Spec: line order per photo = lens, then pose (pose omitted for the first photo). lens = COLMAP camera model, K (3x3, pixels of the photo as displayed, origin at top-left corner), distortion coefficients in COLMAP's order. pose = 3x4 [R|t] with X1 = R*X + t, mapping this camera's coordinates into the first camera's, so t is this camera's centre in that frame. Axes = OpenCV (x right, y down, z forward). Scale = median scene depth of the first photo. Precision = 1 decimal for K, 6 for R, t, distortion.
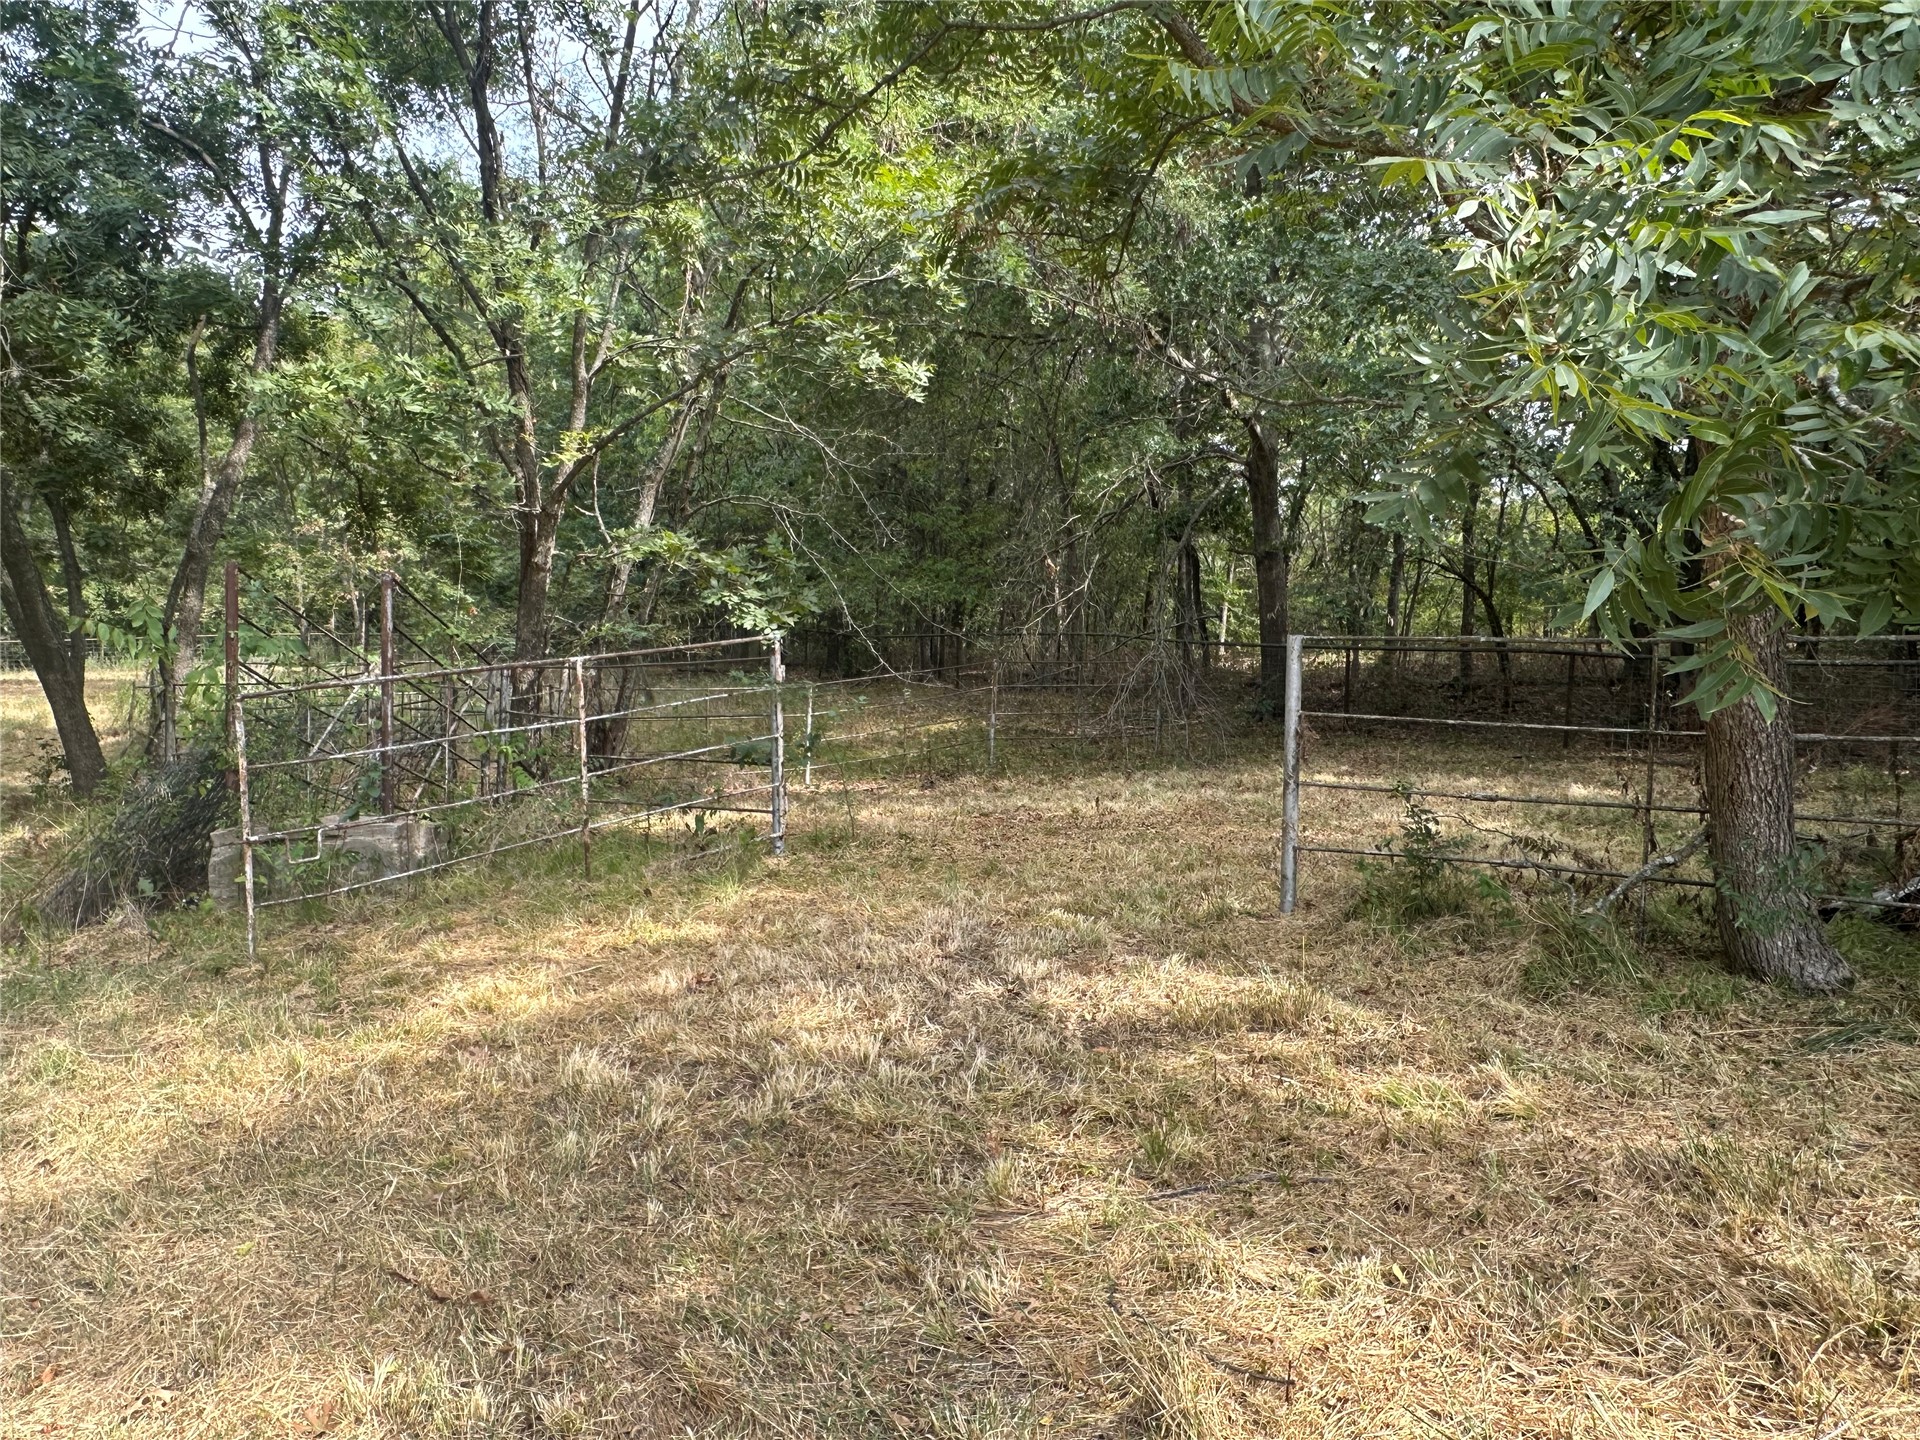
lens RADIAL K [[1294.8, 0, 958.6], [0, 1294.8, 726.7], [0, 0, 1]] dist [-0.002361, -0.001046]
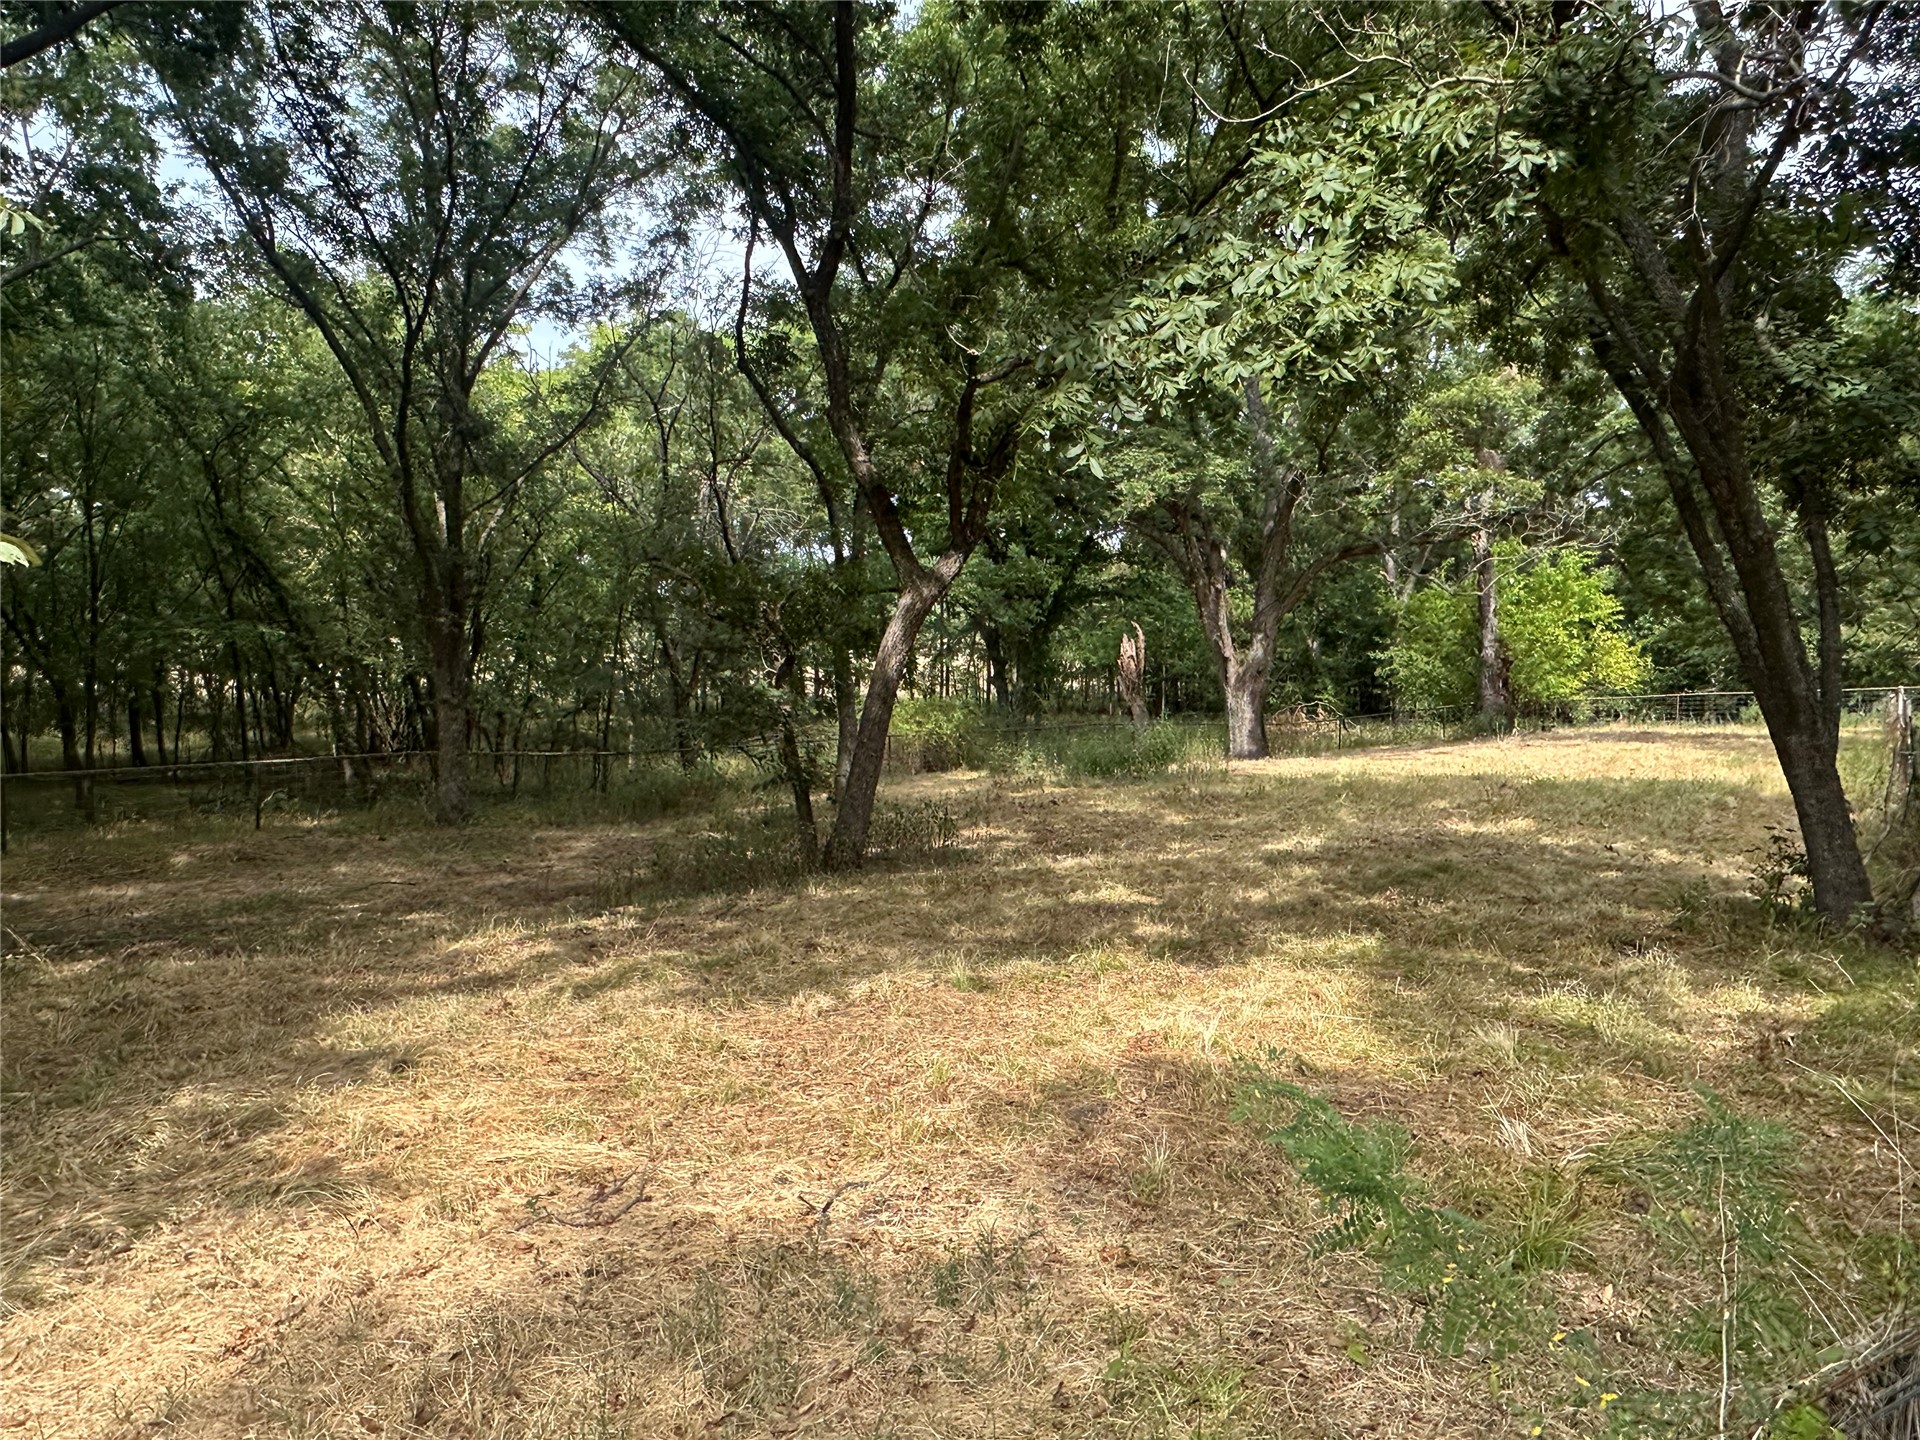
lens RADIAL K [[1294.8, 0, 958.3], [0, 1294.8, 720.7], [0, 0, 1]] dist [-0.002361, -0.001046]
pose [[0.398247, 0.023504, -0.916977, -0.229364], [-0.067544, 0.997709, -0.003761, -0.011831], [0.914788, 0.063434, 0.398922, 0.298923]]
